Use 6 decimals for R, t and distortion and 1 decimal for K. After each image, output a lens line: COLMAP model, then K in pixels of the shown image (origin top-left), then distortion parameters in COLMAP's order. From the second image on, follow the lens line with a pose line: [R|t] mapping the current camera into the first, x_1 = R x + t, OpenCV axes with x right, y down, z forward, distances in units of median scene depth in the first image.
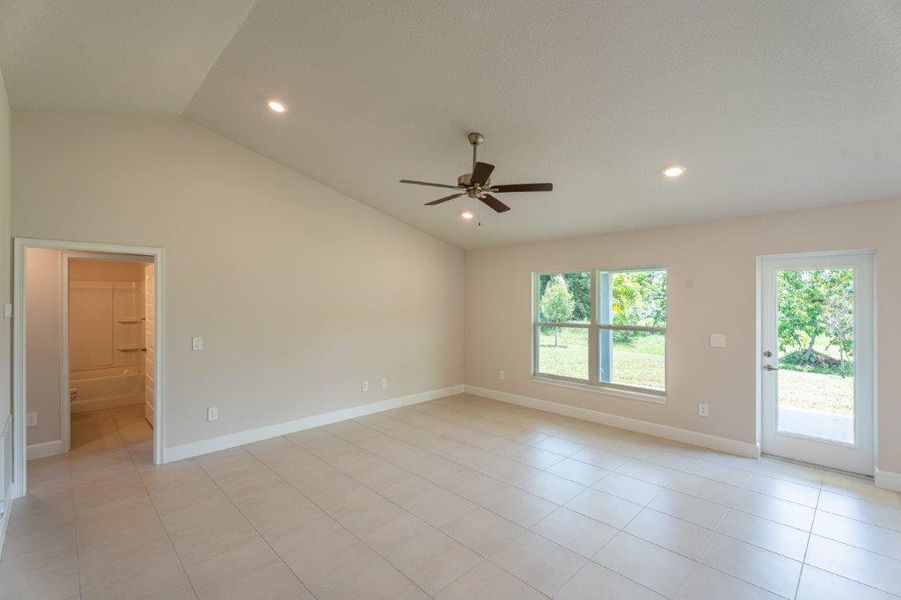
lens RADIAL K [[402.3, 0, 446.2], [0, 402.3, 290.0], [0, 0, 1]] dist [0.000964, 0.000094]
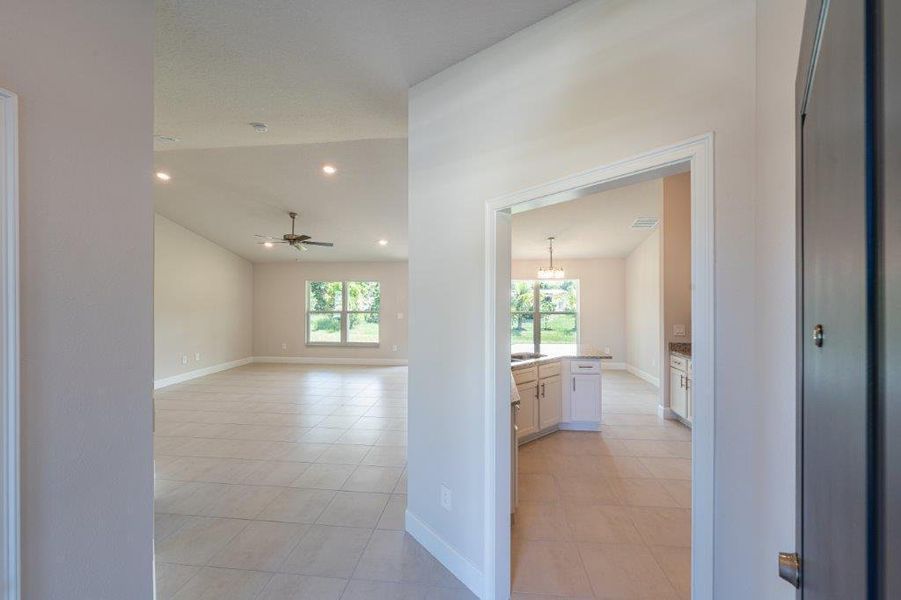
lens RADIAL K [[366.1, 0, 445.9], [0, 366.1, 296.3], [0, 0, 1]] dist [0.000357, 0.000022]
pose [[0.775077, -0.000068, 0.631867, -0.332300], [-0.013949, 0.999754, 0.017218, -0.015758], [-0.631713, -0.022159, 0.774885, -0.596640]]
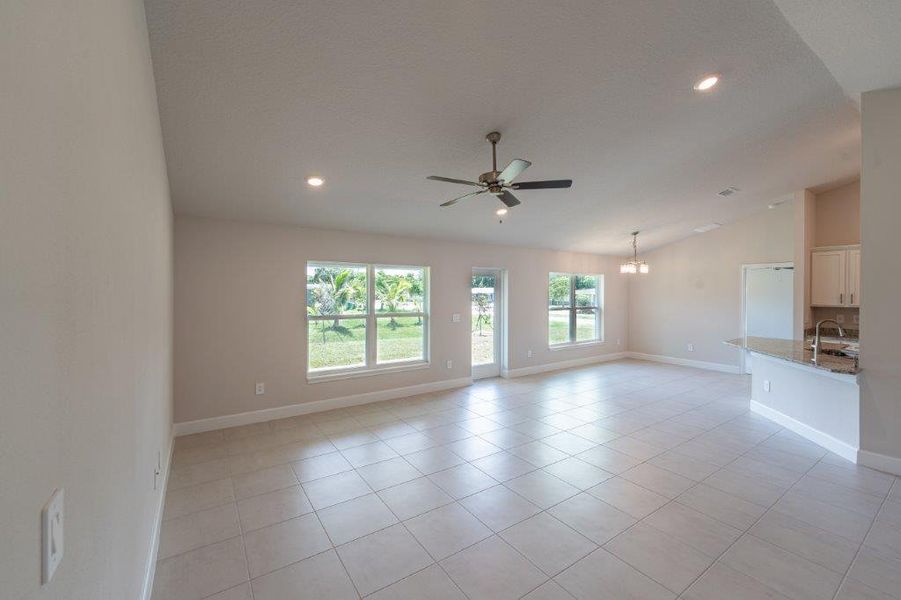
lens RADIAL K [[370.7, 0, 451.1], [0, 370.7, 289.5], [0, 0, 1]] dist [0.000413, 0.000010]
pose [[0.164658, 0.005465, 0.986336, -0.622297], [-0.027126, 0.999632, -0.001010, 0.014609], [-0.985978, -0.026589, 0.164746, 0.651830]]
